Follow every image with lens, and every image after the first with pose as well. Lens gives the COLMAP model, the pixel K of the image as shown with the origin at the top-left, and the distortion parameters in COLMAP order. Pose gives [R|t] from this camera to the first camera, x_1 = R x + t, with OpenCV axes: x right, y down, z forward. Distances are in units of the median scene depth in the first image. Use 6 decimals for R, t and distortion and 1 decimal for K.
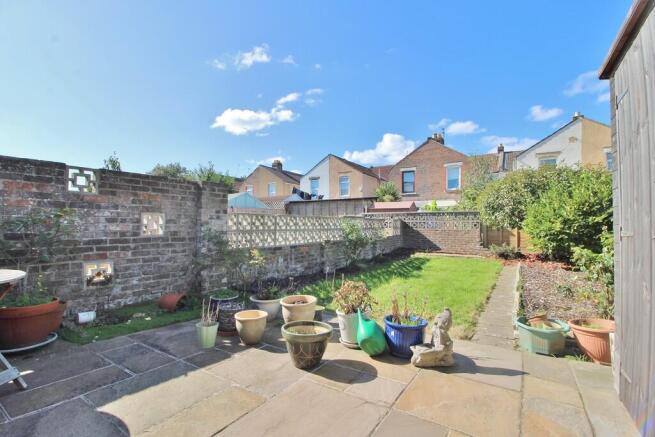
lens RADIAL K [[302.5, 0, 327.5], [0, 302.5, 218.5], [0, 0, 1]] dist [0.000750, -0.013458]
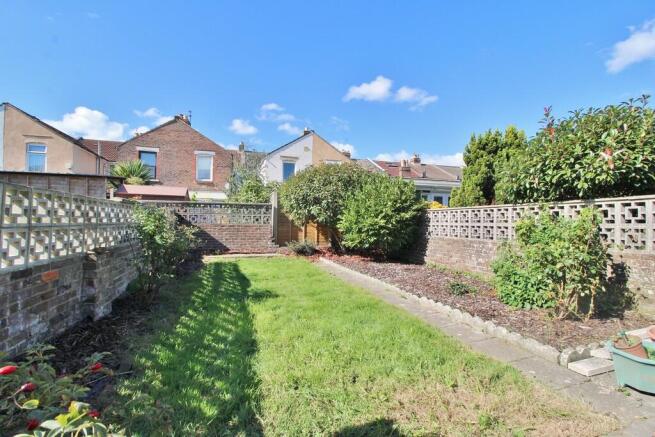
lens RADIAL K [[302.5, 0, 327.5], [0, 302.5, 218.5], [0, 0, 1]] dist [0.000750, -0.013458]
pose [[0.641200, 0.012797, 0.767267, -0.110347], [-0.025195, 0.999673, 0.004382, 0.012010], [-0.766960, -0.022141, 0.641312, 0.357389]]
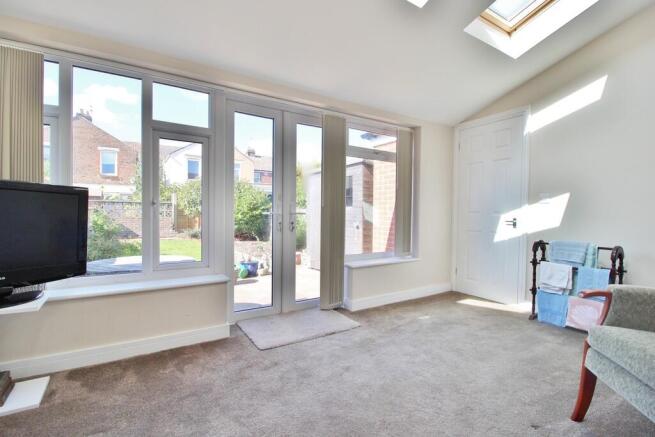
lens RADIAL K [[302.5, 0, 327.5], [0, 302.5, 218.5], [0, 0, 1]] dist [0.000750, -0.013458]
pose [[0.421314, -0.021143, 0.906668, -0.462581], [-0.029533, 0.998878, 0.037017, -0.030971], [-0.906434, -0.042372, 0.420217, -0.151501]]
